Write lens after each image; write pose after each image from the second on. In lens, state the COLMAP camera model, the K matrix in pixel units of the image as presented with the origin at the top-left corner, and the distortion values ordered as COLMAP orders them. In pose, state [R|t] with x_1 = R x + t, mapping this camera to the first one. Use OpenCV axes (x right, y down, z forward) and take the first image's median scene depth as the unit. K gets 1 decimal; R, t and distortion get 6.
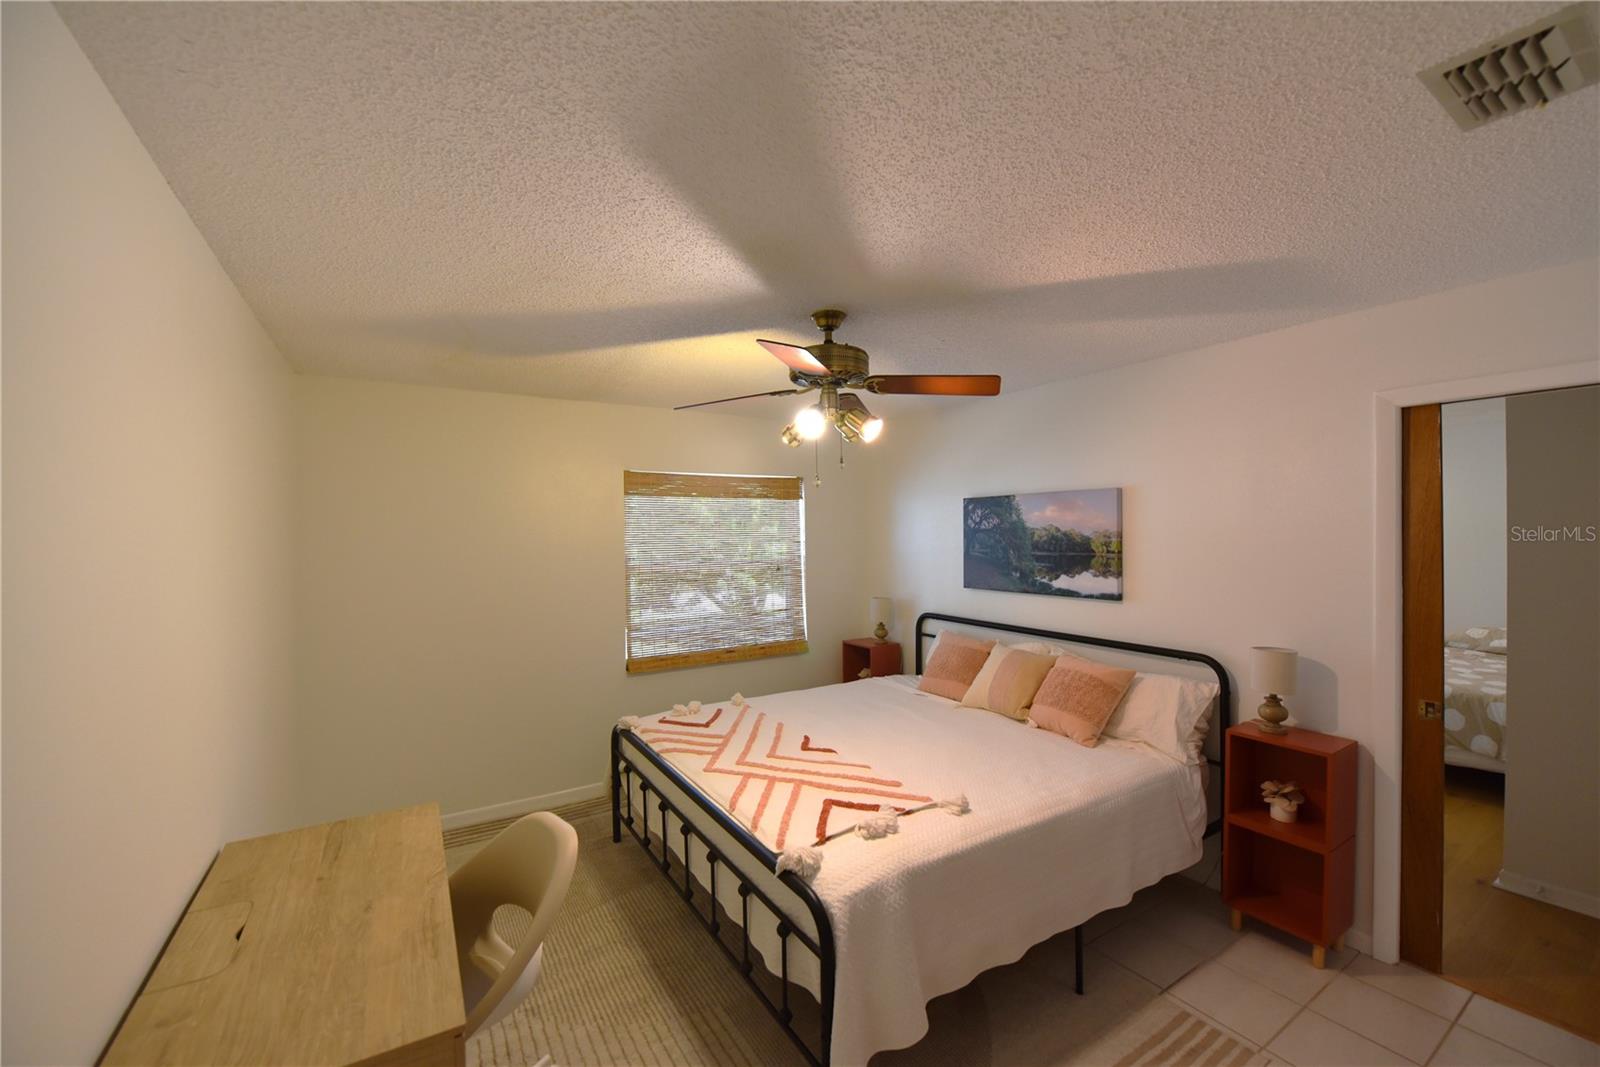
lens RADIAL K [[639.8, 0, 807.4], [0, 639.8, 528.8], [0, 0, 1]] dist [-0.013783, -0.002500]
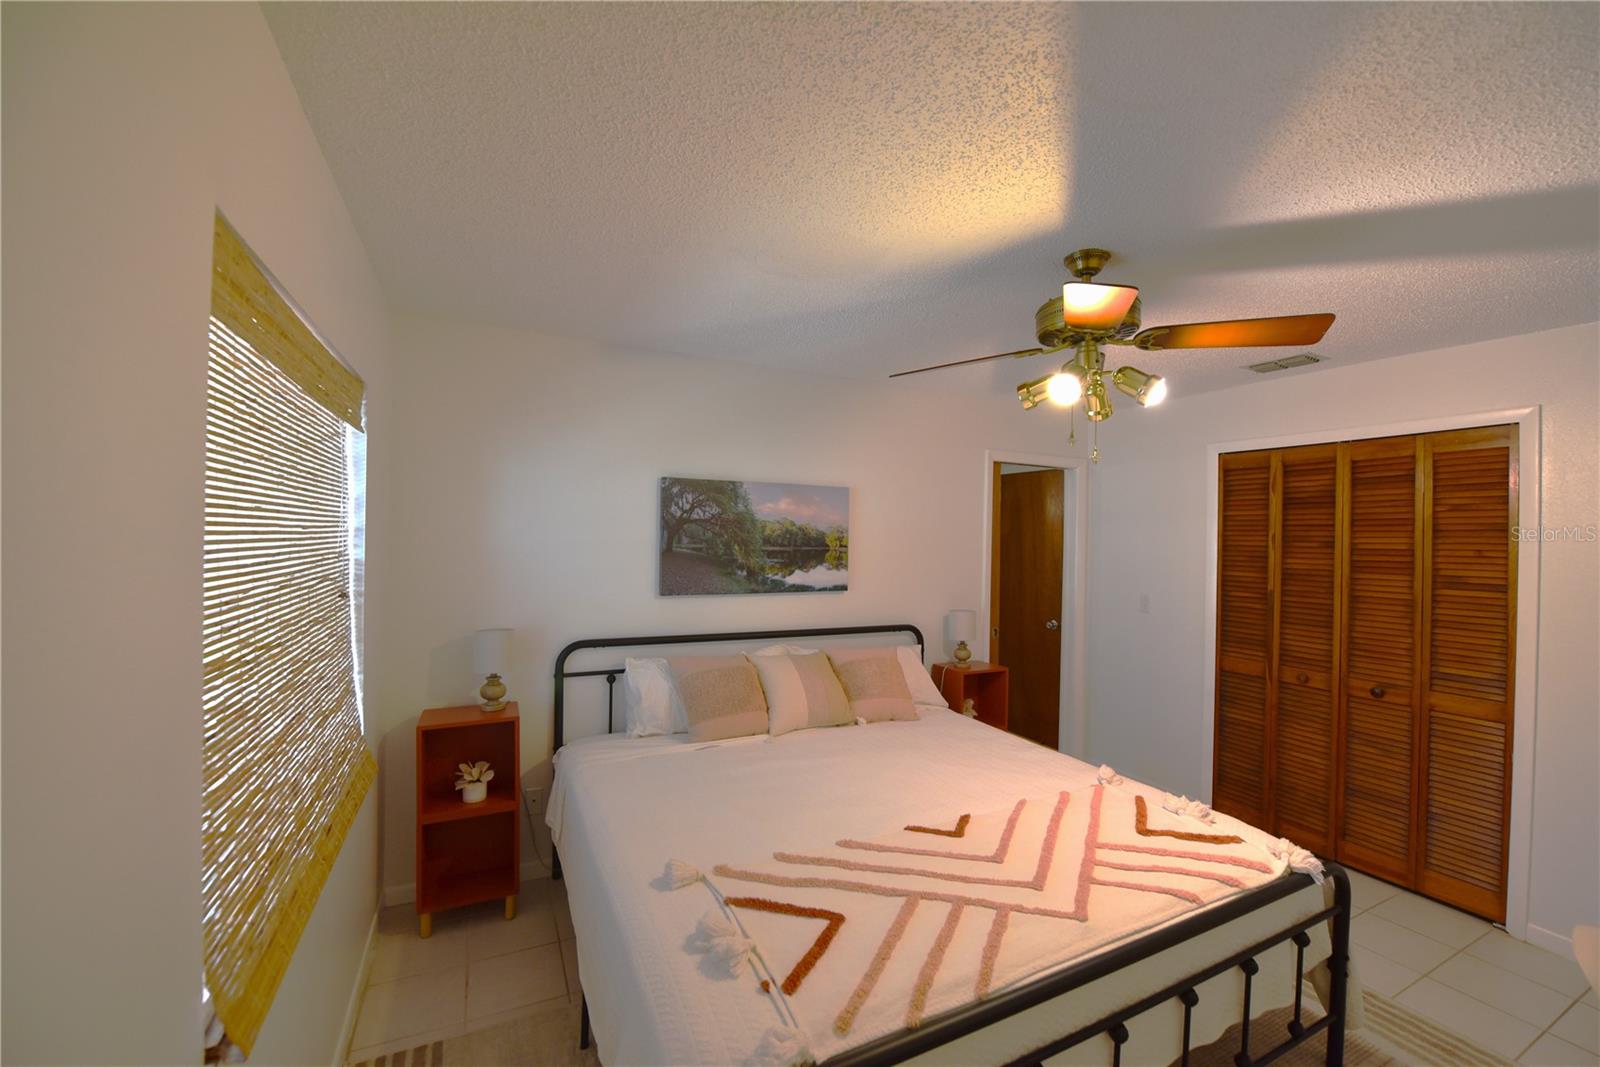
lens RADIAL K [[639.8, 0, 808.1], [0, 639.8, 544.8], [0, 0, 1]] dist [-0.013783, -0.002500]
pose [[0.102211, -0.012497, 0.994684, -0.549807], [-0.029637, 0.999439, 0.015602, 0.017149], [-0.994321, -0.031074, 0.101783, 0.854295]]
